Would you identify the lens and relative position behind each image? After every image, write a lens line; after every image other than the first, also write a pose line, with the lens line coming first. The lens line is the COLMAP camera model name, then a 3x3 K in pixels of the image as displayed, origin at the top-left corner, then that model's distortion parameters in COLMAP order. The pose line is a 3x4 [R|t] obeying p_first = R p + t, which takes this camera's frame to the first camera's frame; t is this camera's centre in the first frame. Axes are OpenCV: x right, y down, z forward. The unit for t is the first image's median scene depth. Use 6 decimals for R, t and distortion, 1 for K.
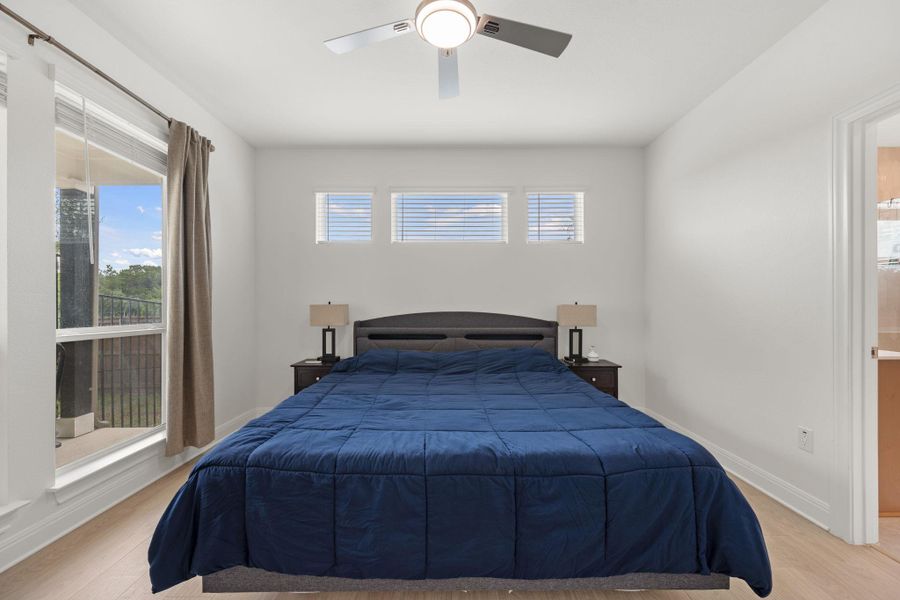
lens RADIAL K [[352.4, 0, 450.9], [0, 352.4, 305.6], [0, 0, 1]] dist [0.001299, 0.000105]
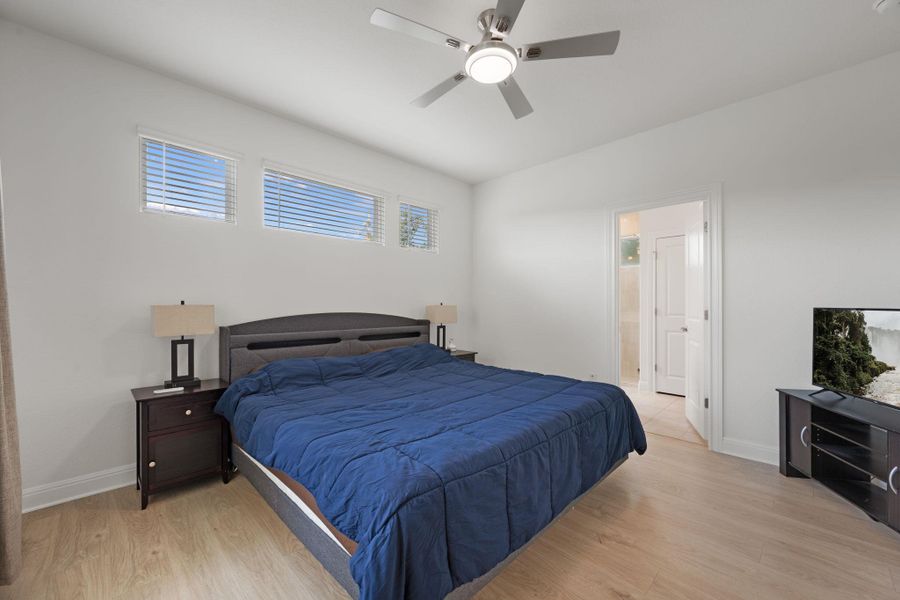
lens RADIAL K [[352.4, 0, 452.5], [0, 352.4, 300.6], [0, 0, 1]] dist [0.001299, 0.000105]
pose [[0.701512, 0.010764, 0.712576, -0.468262], [0.002462, 0.999843, -0.017527, 0.002952], [-0.712653, 0.014050, 0.701376, 0.139462]]
